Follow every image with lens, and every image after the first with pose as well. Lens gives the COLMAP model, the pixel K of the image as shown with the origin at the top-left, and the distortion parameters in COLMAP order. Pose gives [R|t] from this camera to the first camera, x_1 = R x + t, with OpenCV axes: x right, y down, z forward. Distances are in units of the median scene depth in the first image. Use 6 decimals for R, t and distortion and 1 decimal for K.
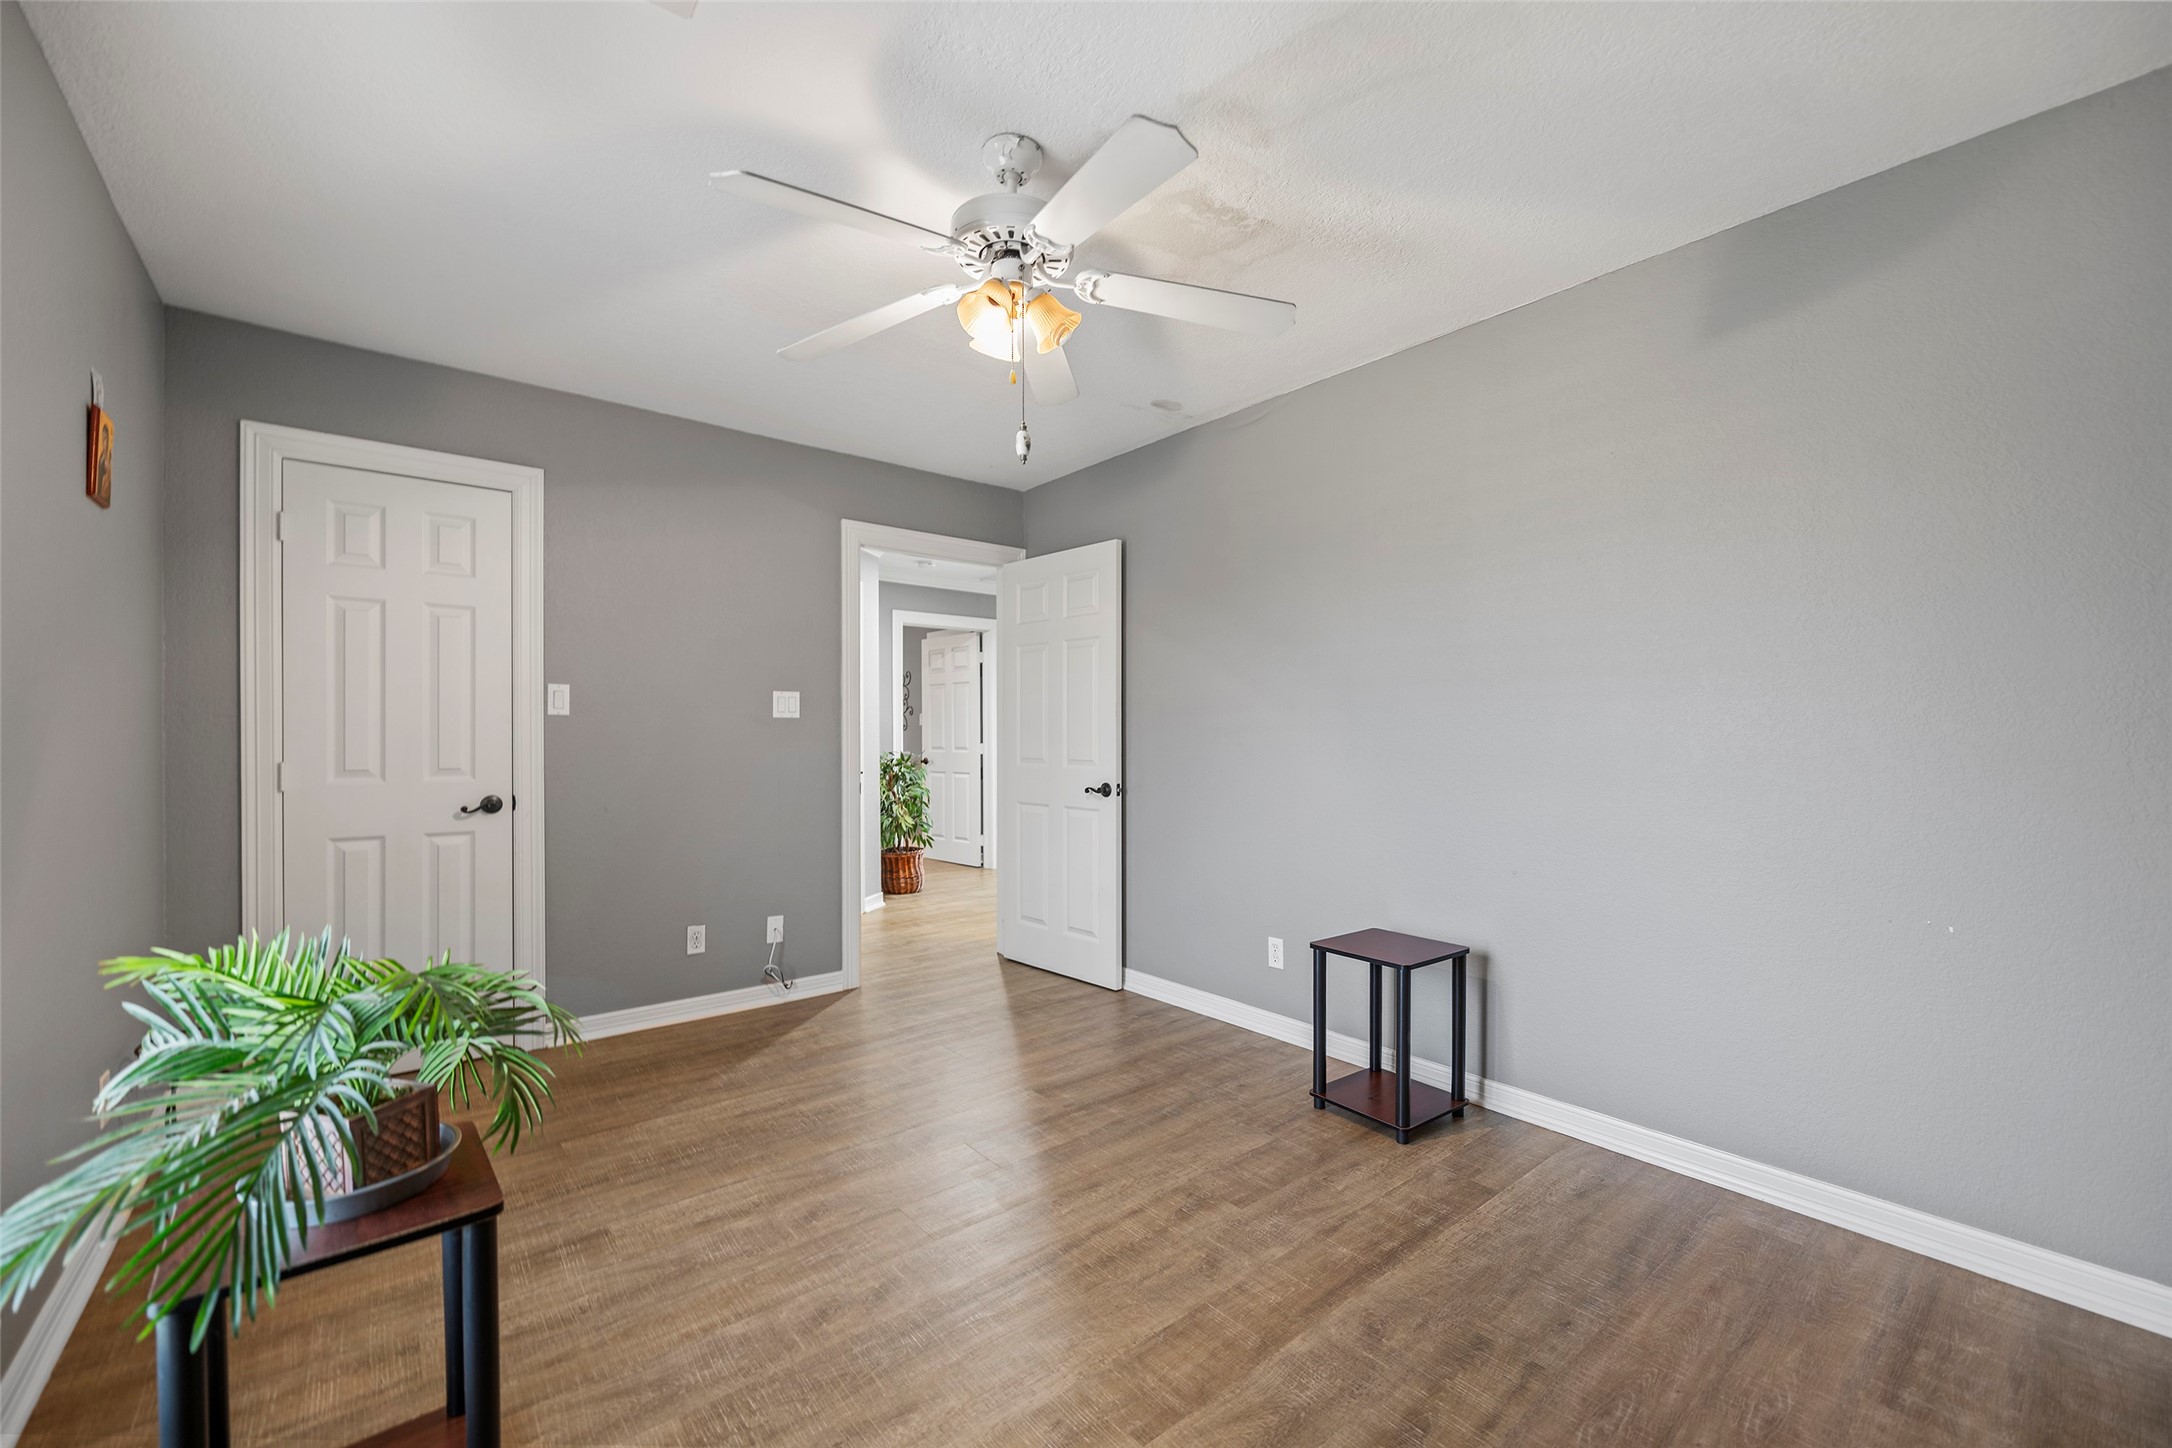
lens RADIAL K [[883.4, 0, 1078.8], [0, 883.4, 707.4], [0, 0, 1]] dist [-0.005138, -0.000497]
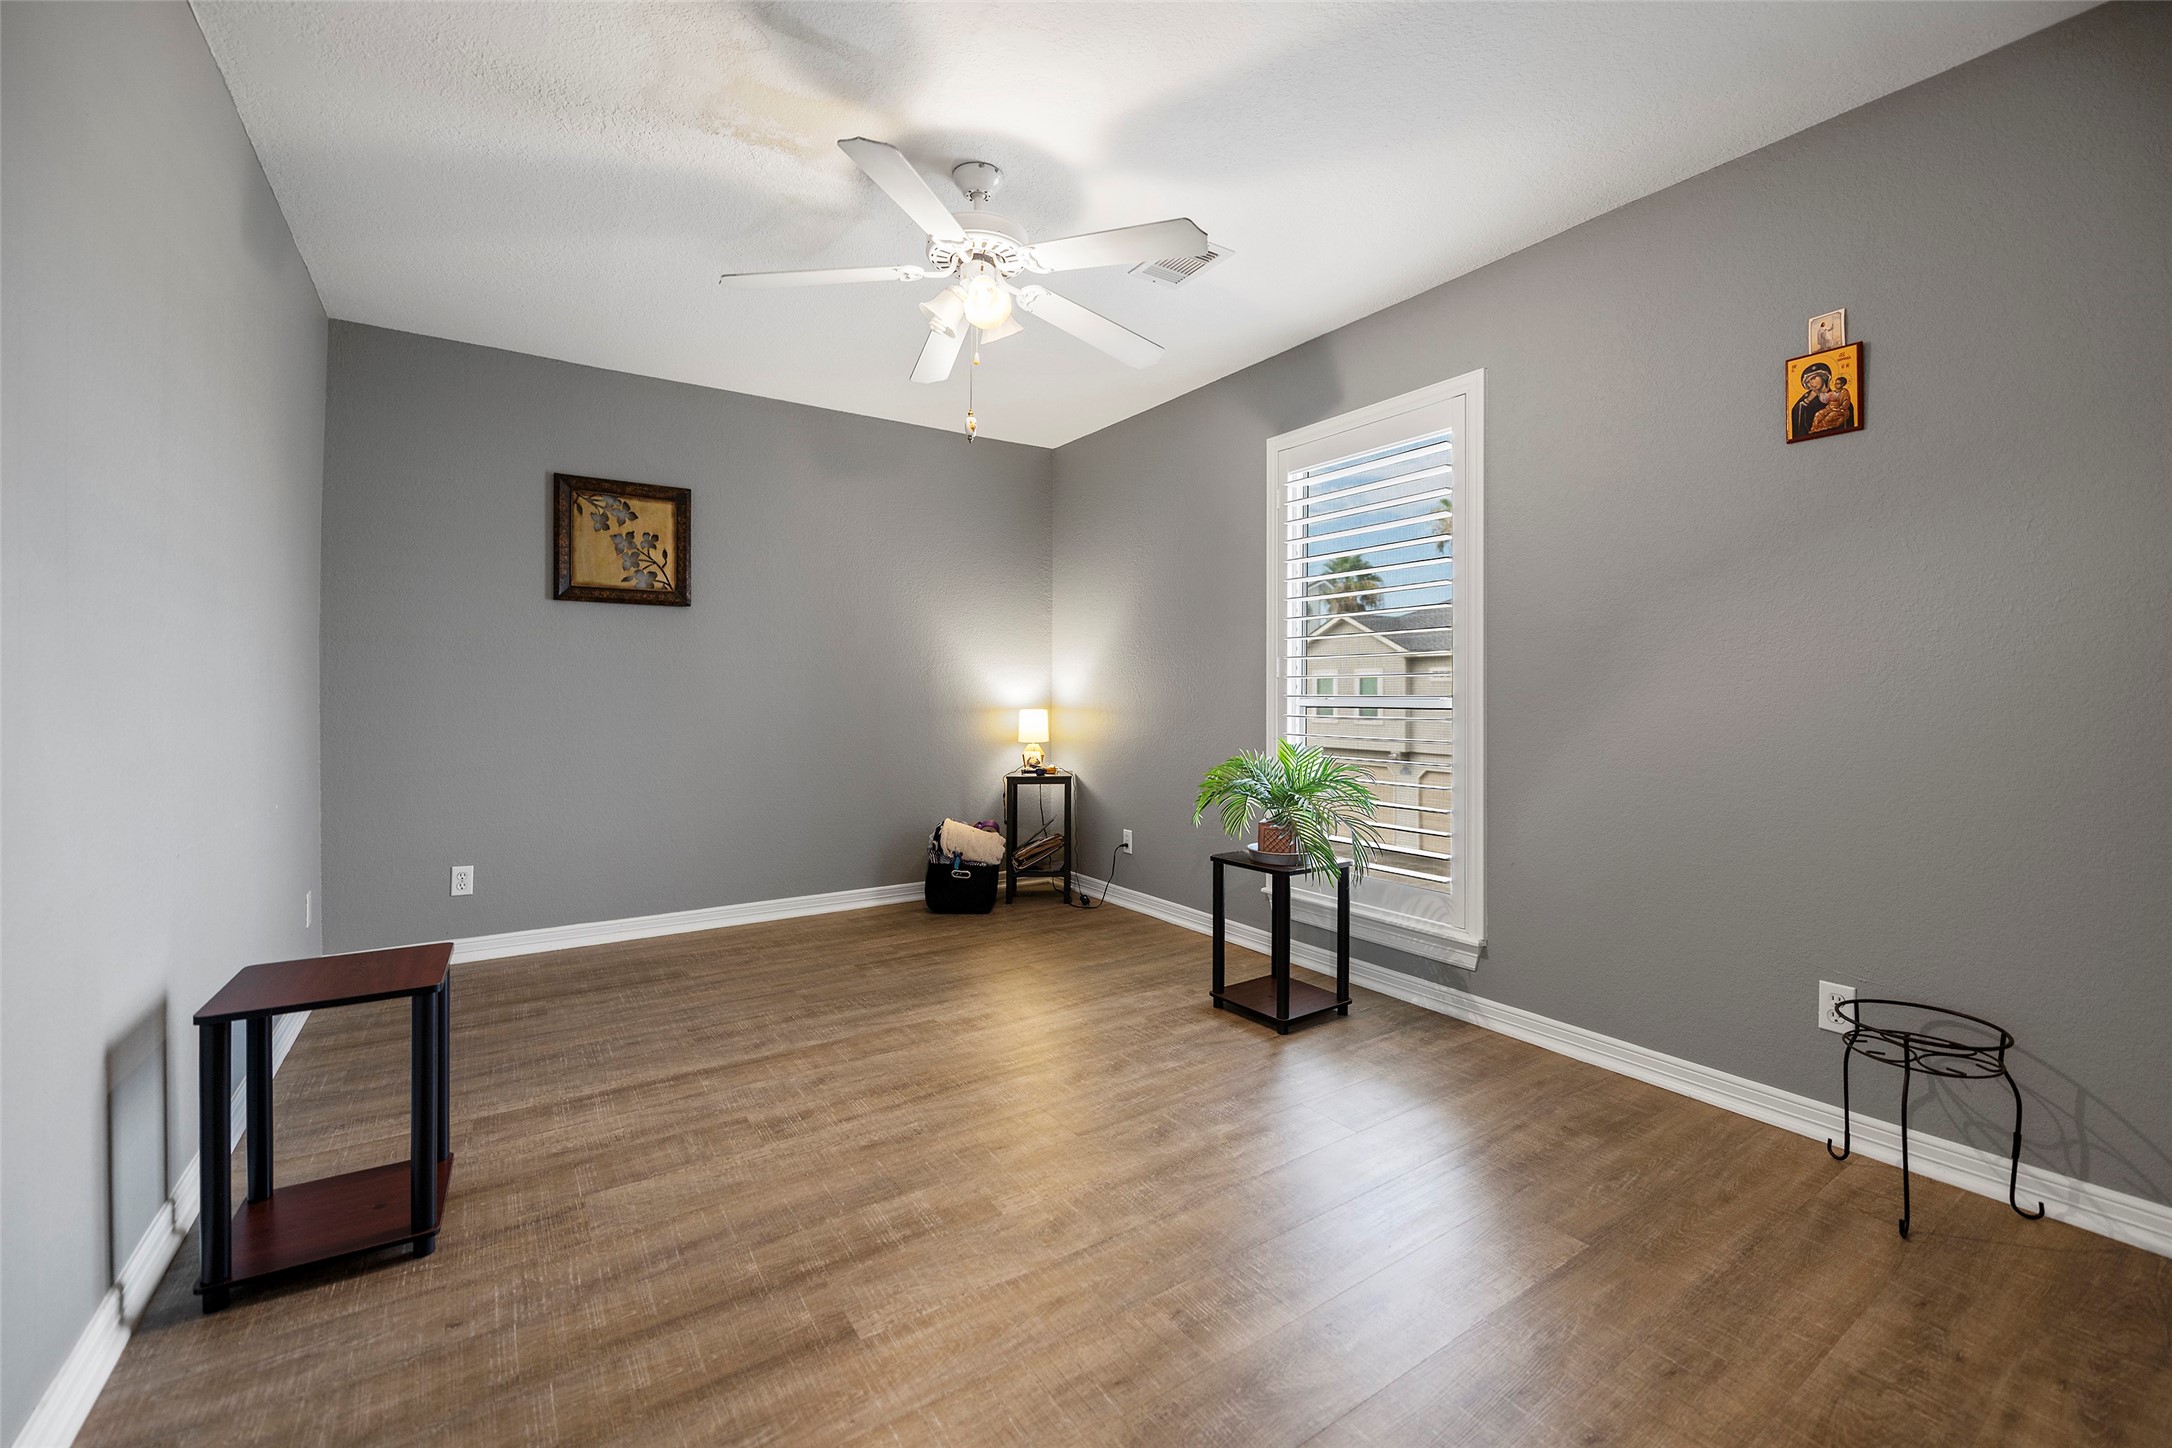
lens RADIAL K [[883.4, 0, 1078.8], [0, 883.4, 707.4], [0, 0, 1]] dist [-0.005138, -0.000497]
pose [[-0.995221, -0.003289, 0.097592, -0.336528], [-0.004420, 0.999926, -0.011371, 0.113769], [-0.097547, -0.011748, -0.995162, 2.224037]]
